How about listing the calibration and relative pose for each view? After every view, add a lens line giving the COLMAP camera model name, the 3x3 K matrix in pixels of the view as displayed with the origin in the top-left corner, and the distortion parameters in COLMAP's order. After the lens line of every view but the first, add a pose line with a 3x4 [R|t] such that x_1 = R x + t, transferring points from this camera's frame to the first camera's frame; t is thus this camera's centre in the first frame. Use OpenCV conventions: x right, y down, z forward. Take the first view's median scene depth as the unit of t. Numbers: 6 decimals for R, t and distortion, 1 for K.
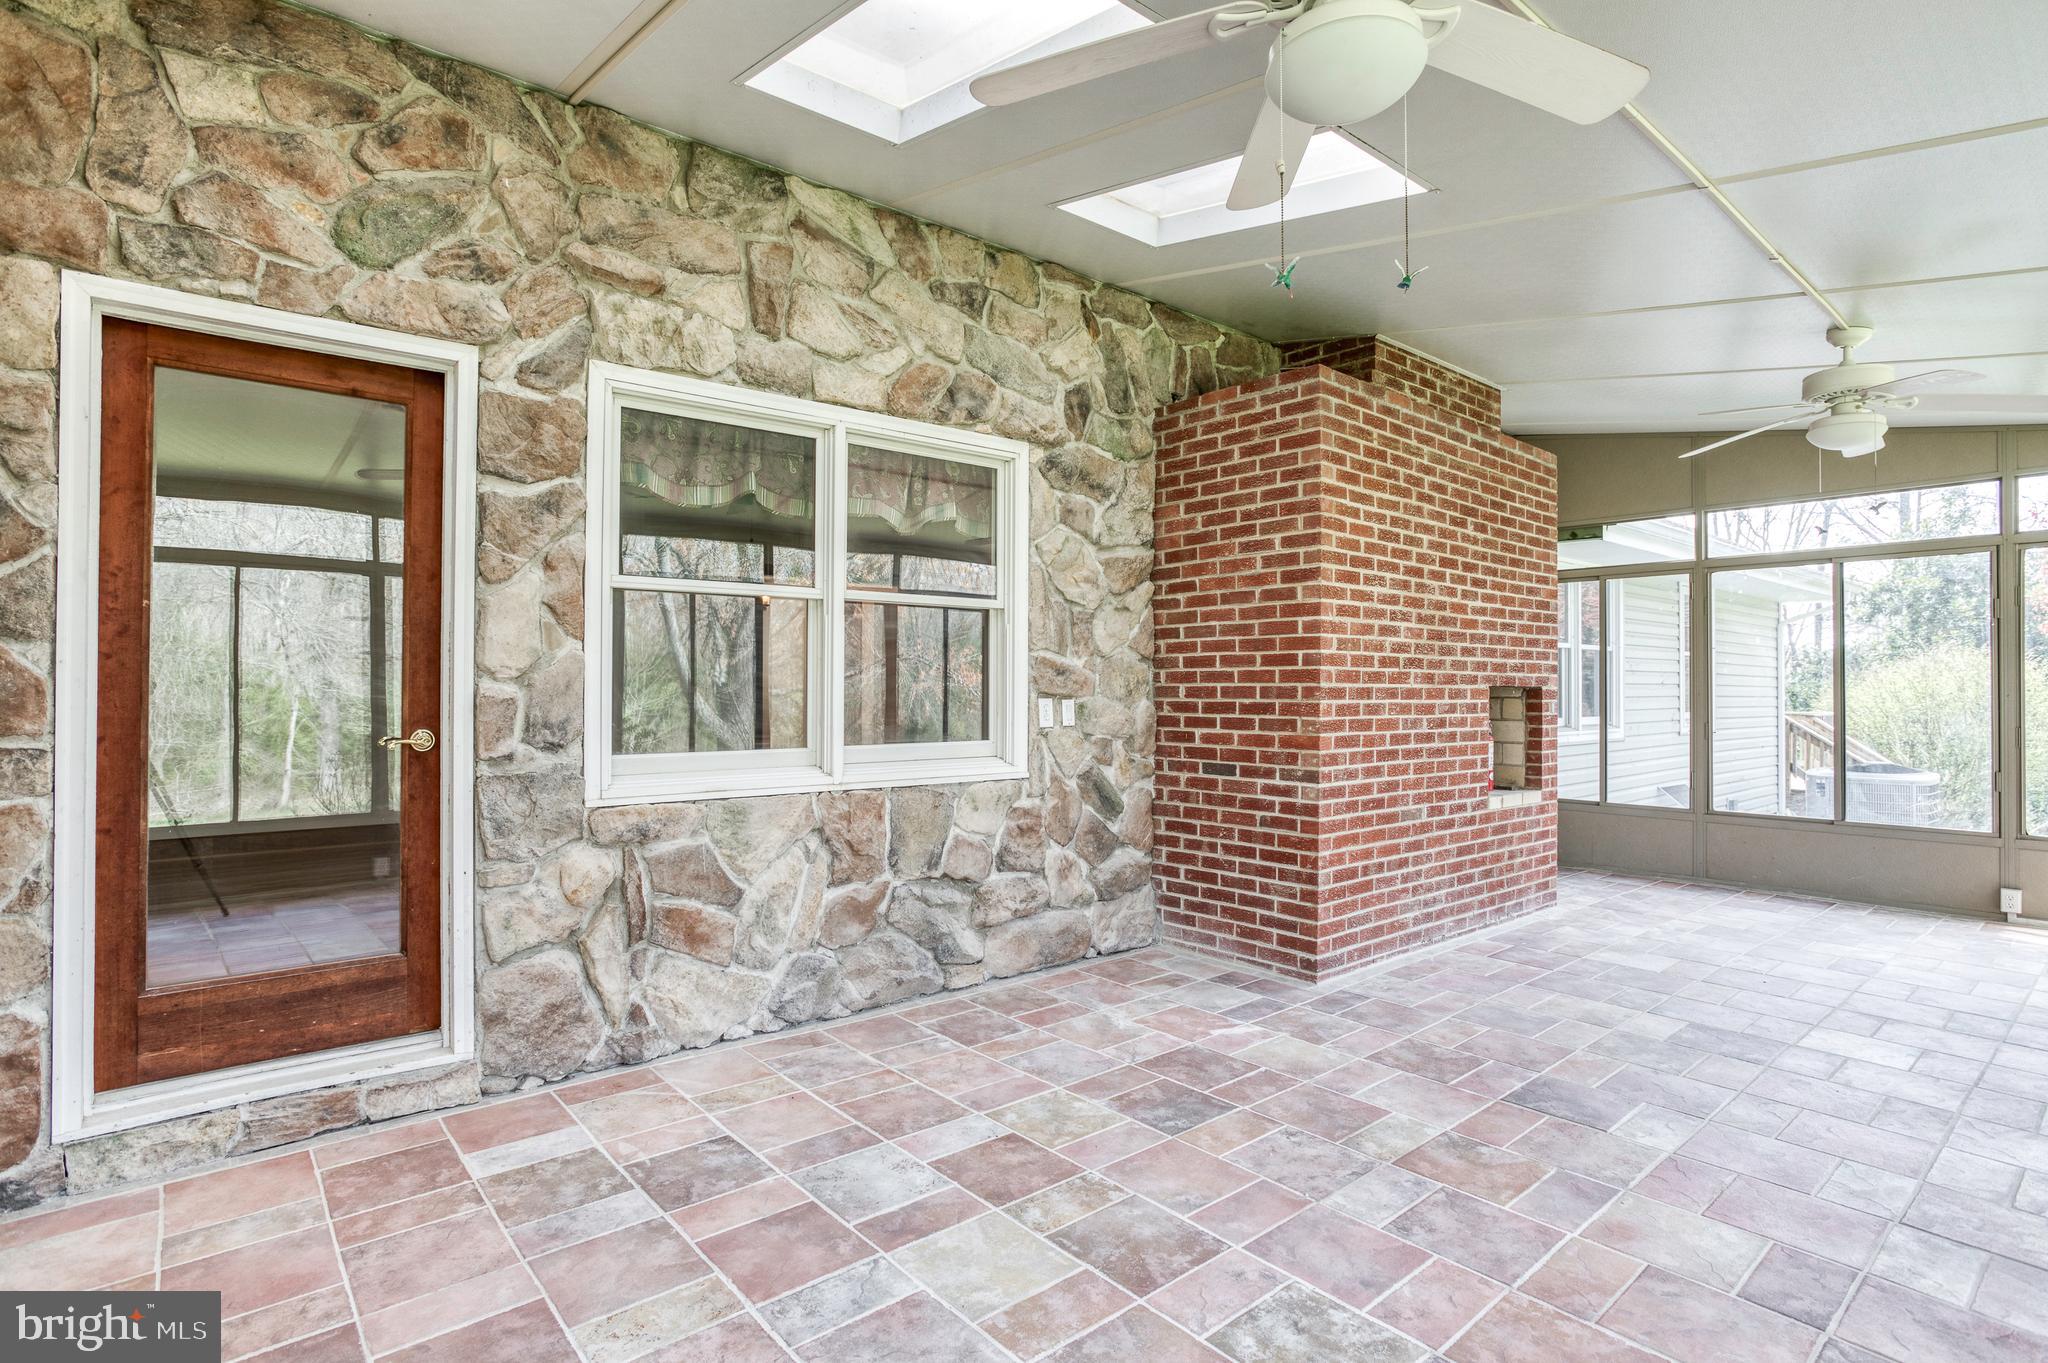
lens RADIAL K [[1024.3, 0, 1024.0], [0, 1024.3, 681.5], [0, 0, 1]] dist [-0.031373, 0.001169]
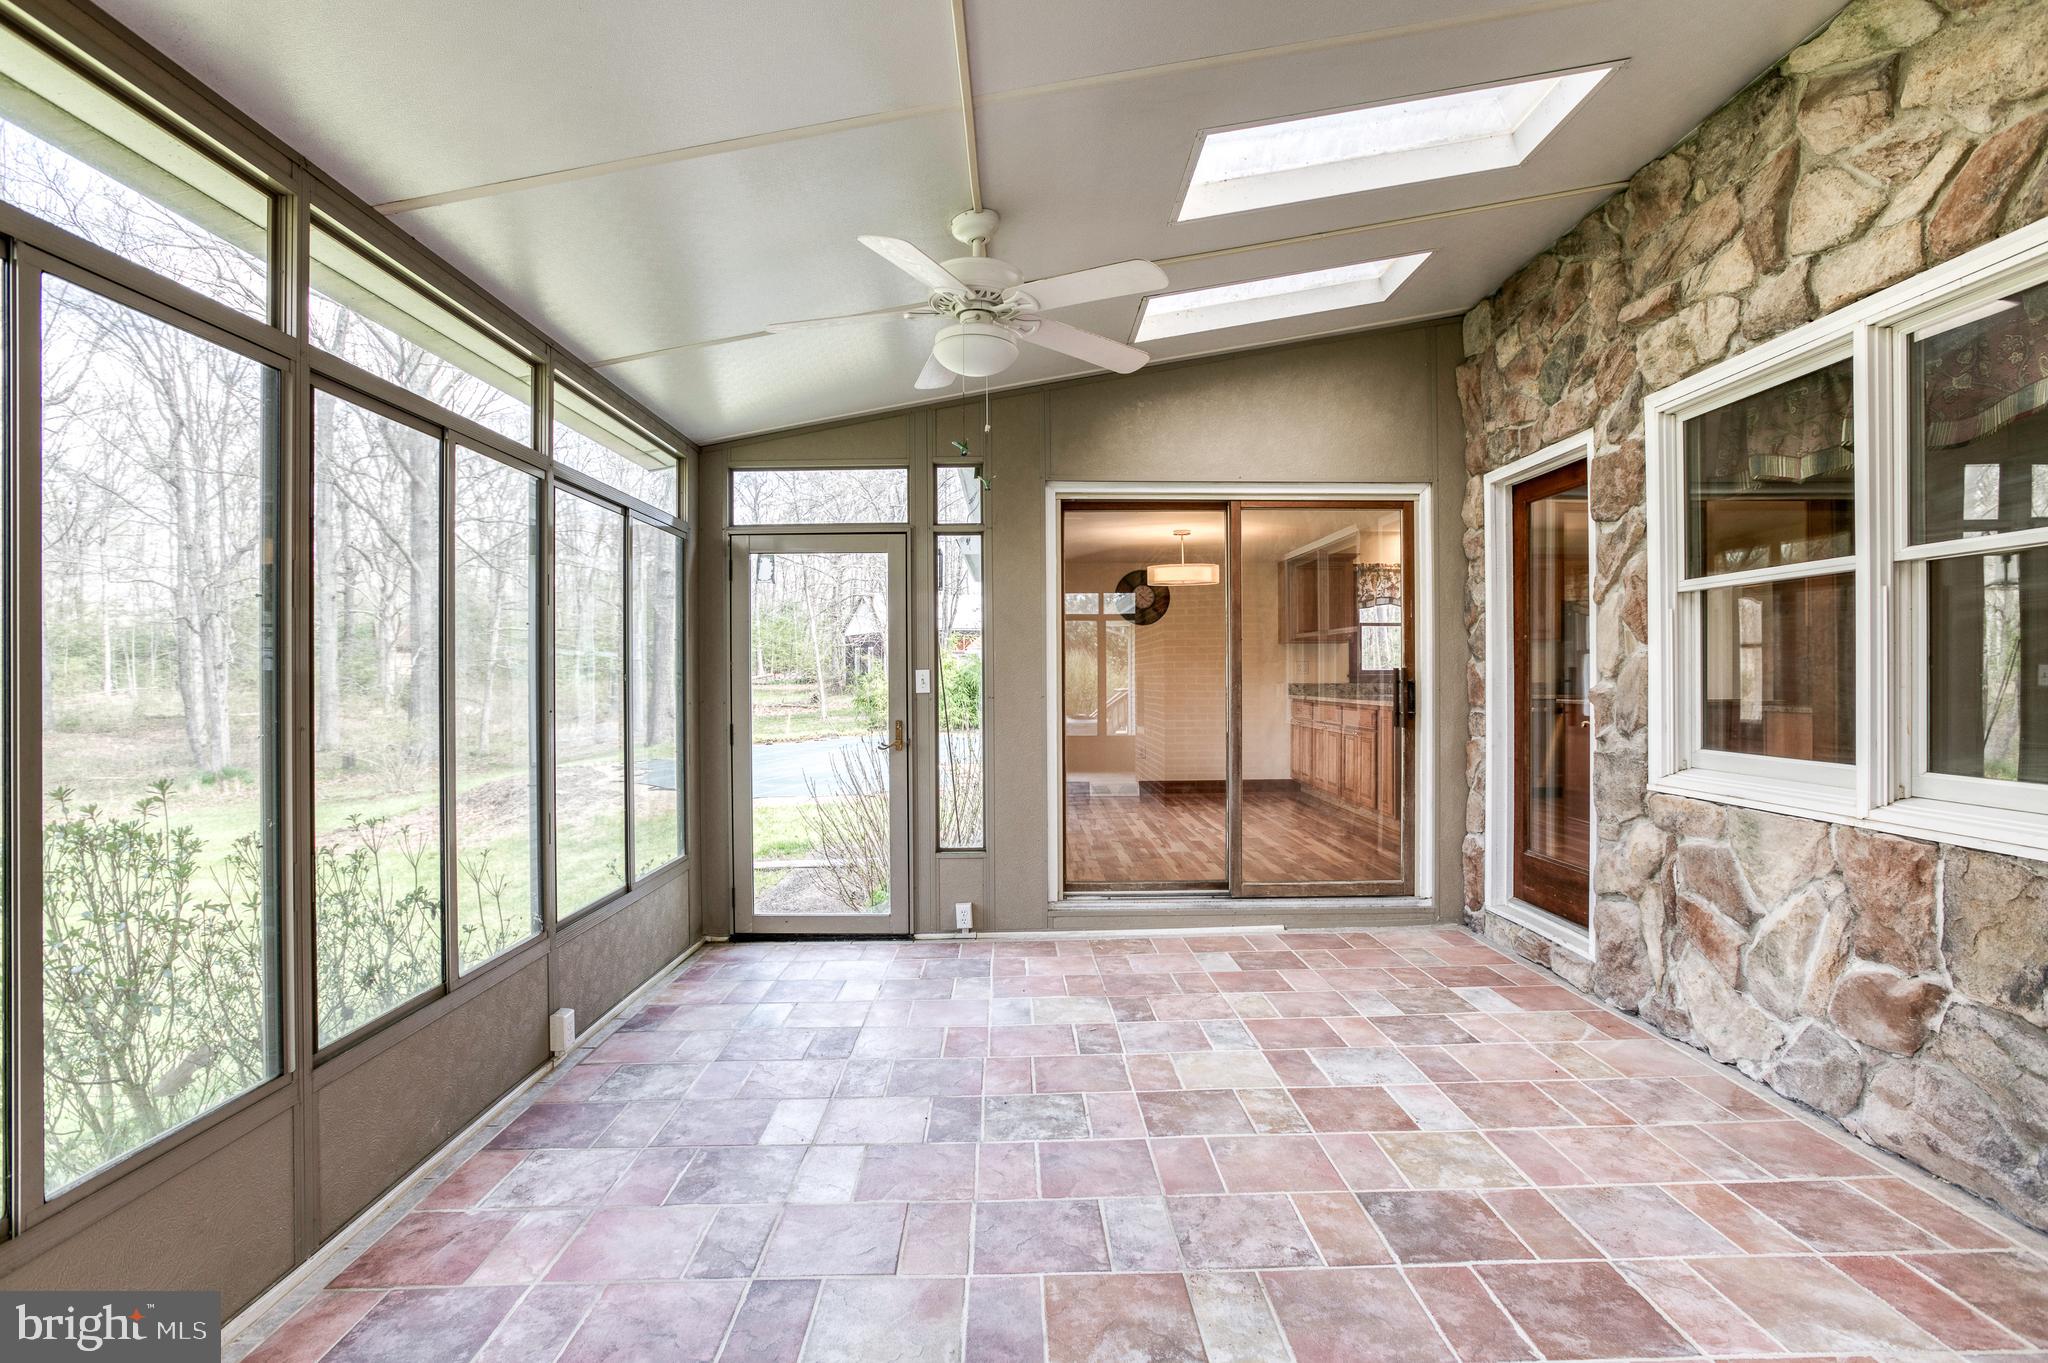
lens RADIAL K [[986.5, 0, 1018.3], [0, 986.5, 680.3], [0, 0, 1]] dist [-0.059876, 0.028338]
pose [[-0.638363, 0.004797, -0.769720, 0.797444], [0.010131, 0.999946, -0.002171, -0.004062], [0.769669, -0.009184, -0.638377, 1.065121]]
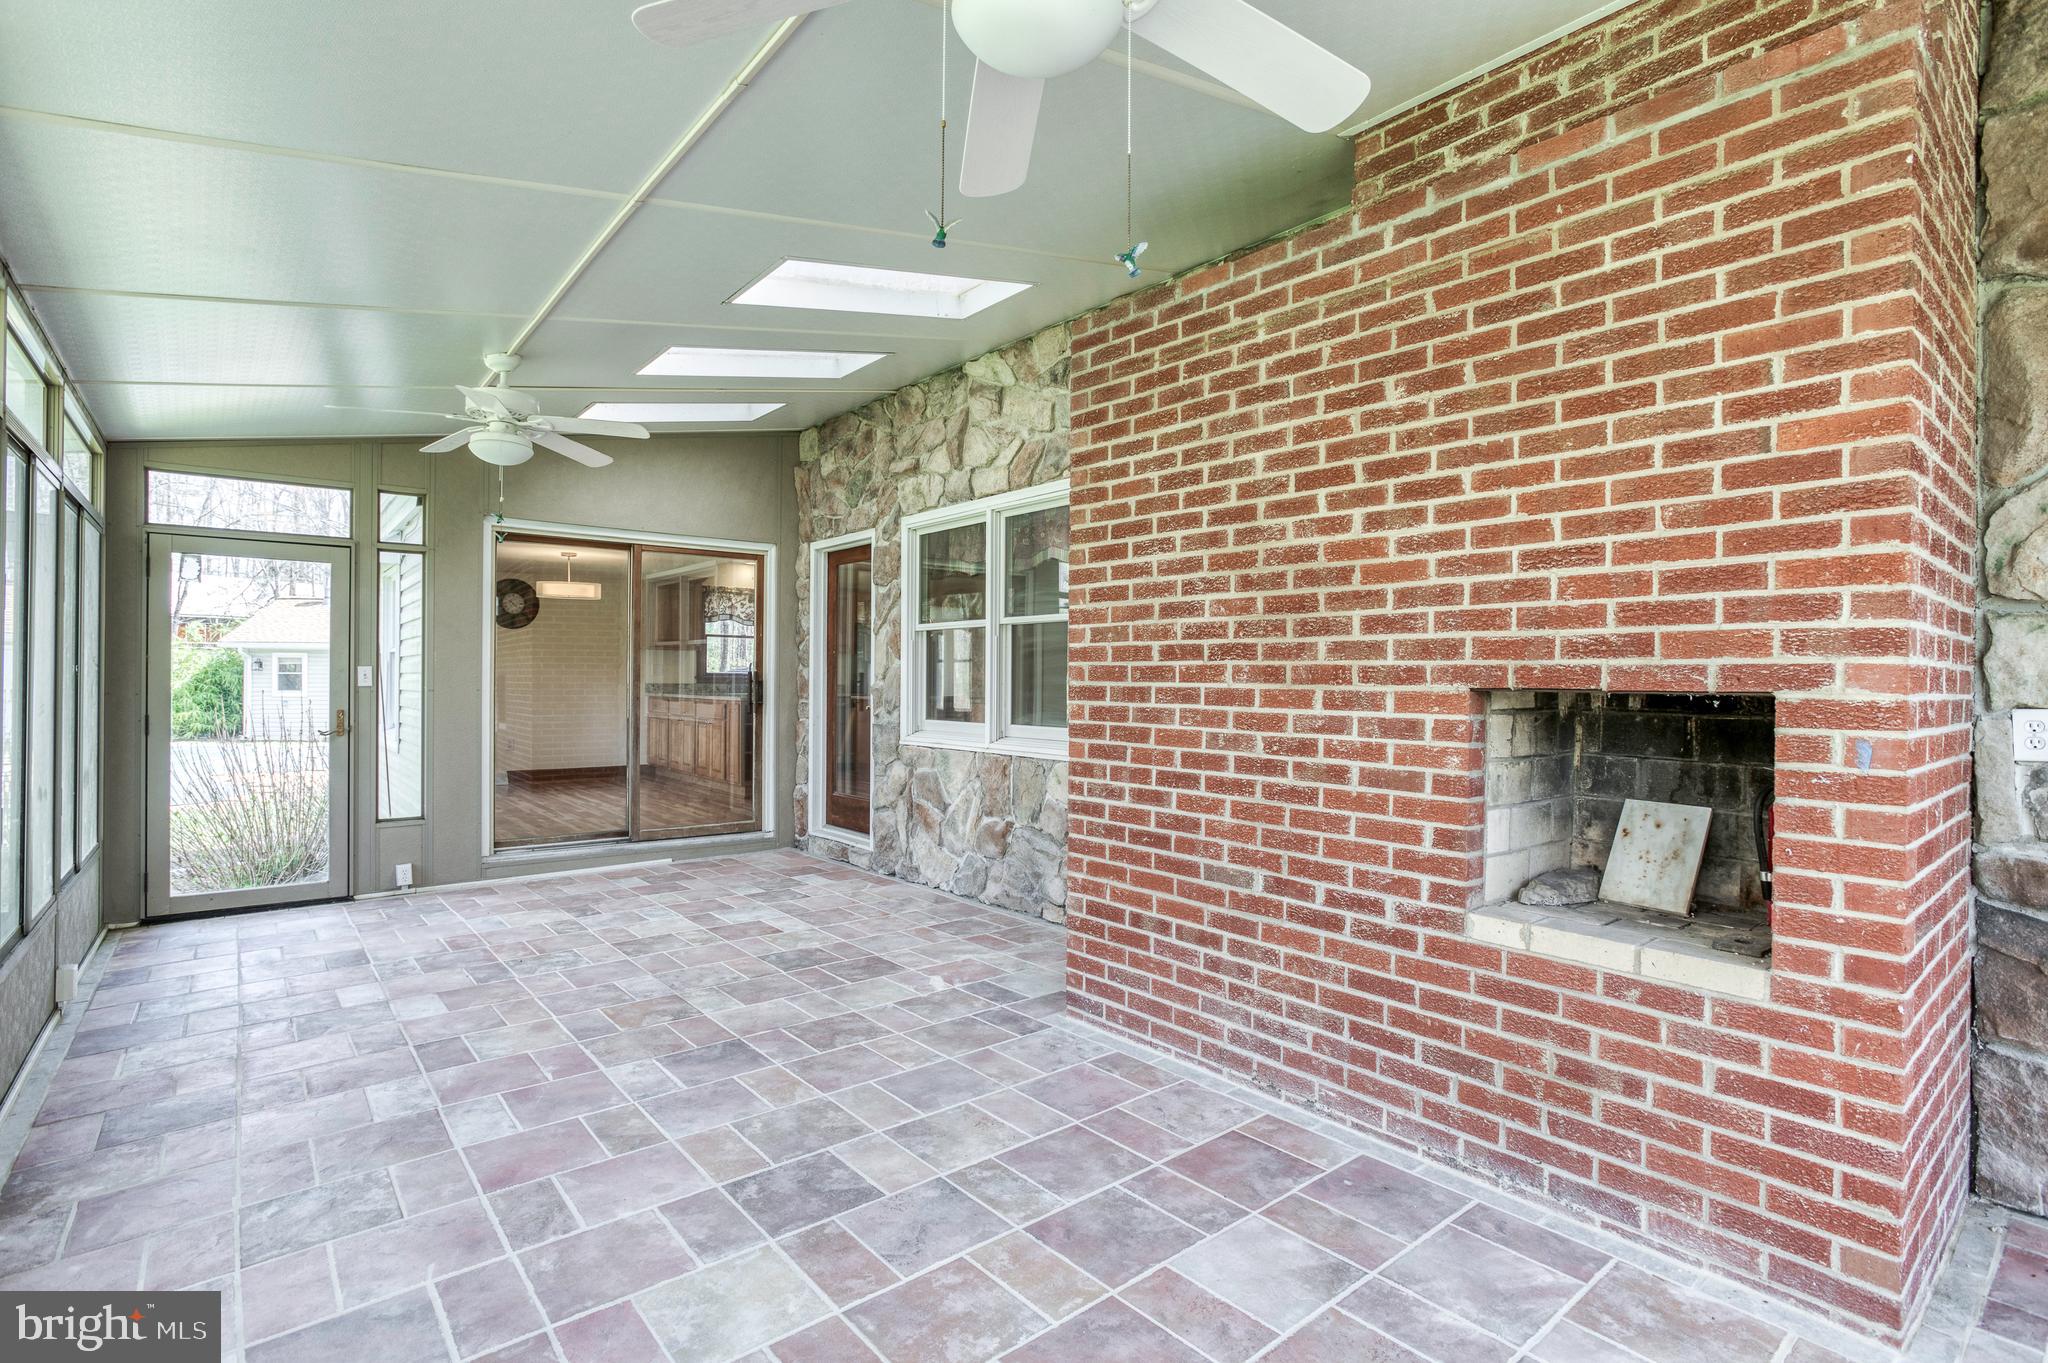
lens RADIAL K [[986.5, 0, 1018.3], [0, 986.5, 680.3], [0, 0, 1]] dist [-0.059876, 0.028338]
pose [[-0.017135, -0.001363, -0.999852, 1.388859], [0.000312, 0.999999, -0.001369, 0.002258], [0.999853, -0.000335, -0.017134, 1.172295]]
